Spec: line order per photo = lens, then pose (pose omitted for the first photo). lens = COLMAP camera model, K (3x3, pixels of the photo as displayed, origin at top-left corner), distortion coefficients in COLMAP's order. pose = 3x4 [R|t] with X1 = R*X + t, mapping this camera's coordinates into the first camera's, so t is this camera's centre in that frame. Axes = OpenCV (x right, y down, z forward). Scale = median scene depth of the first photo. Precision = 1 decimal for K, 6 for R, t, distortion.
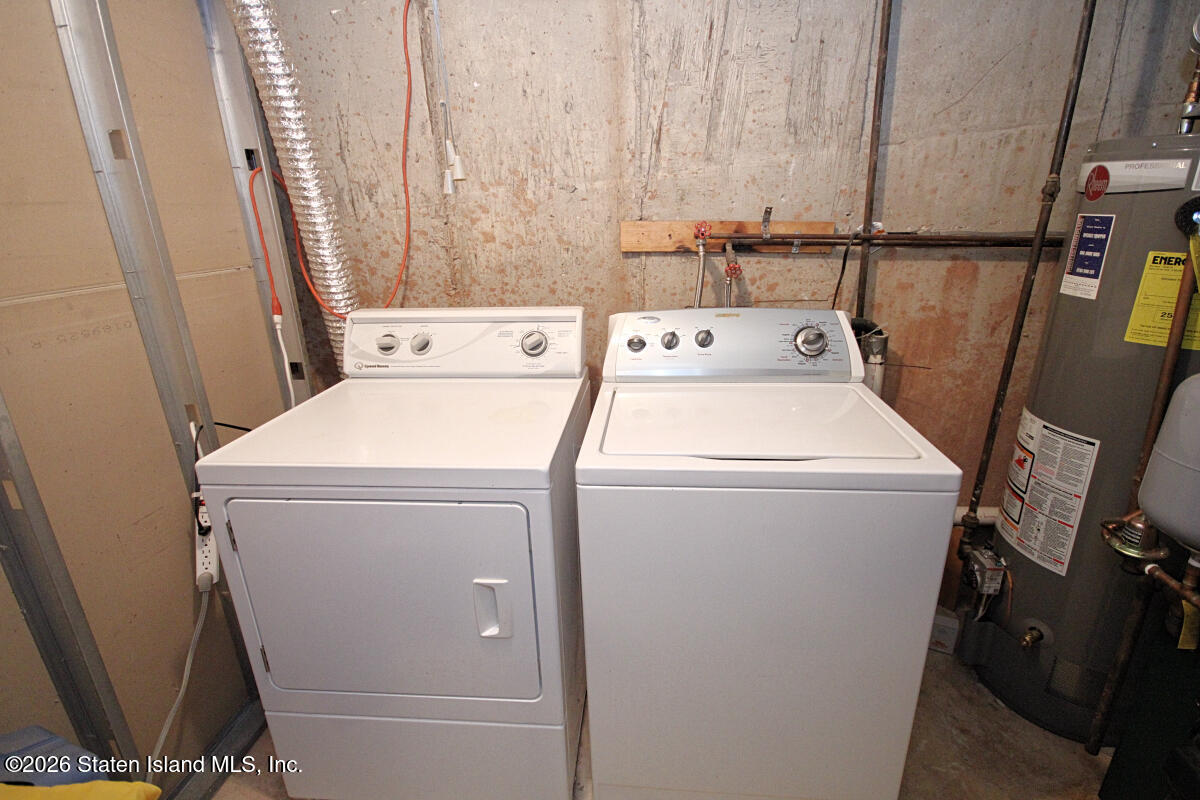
lens RADIAL K [[593.6, 0, 604.3], [0, 593.6, 409.0], [0, 0, 1]] dist [0.002853, -0.003259]
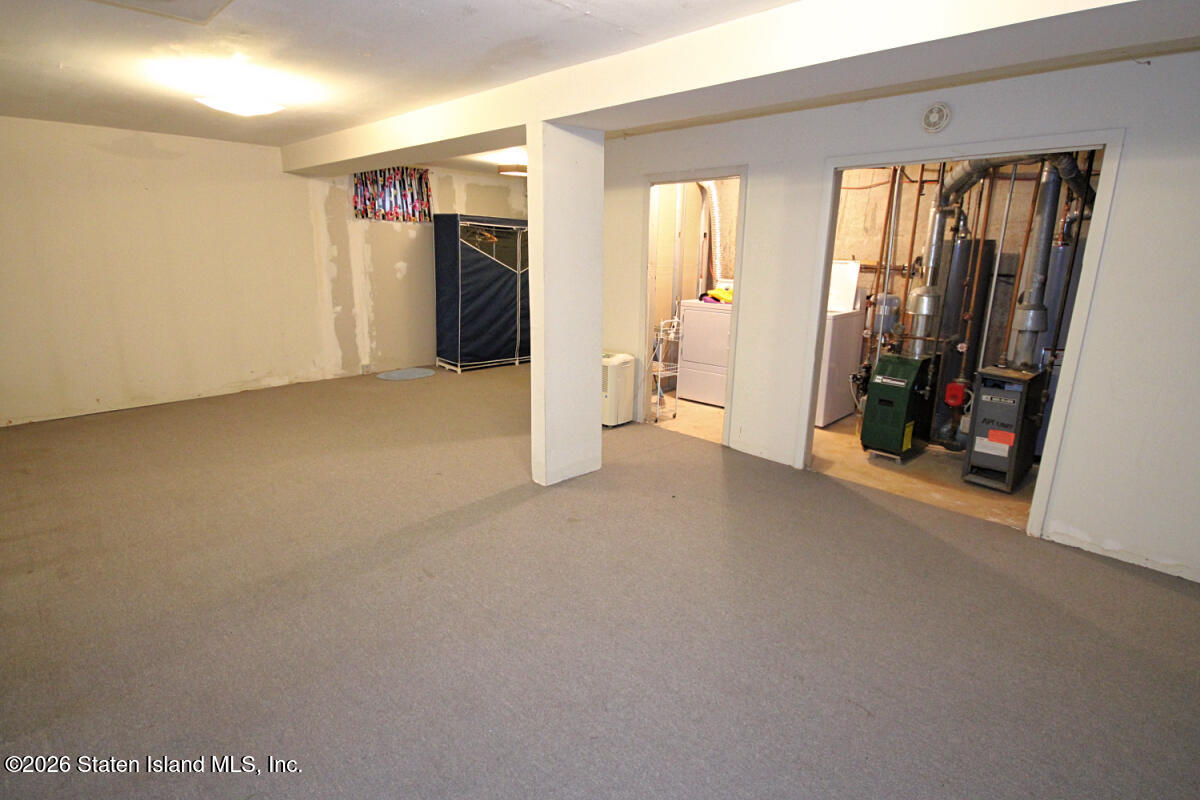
lens RADIAL K [[593.6, 0, 597.5], [0, 593.6, 397.8], [0, 0, 1]] dist [0.002853, -0.003259]
pose [[0.773311, 0.191065, -0.604553, 1.231424], [-0.237141, 0.971468, 0.003688, 0.657114], [0.588009, 0.140512, 0.796557, -2.053636]]
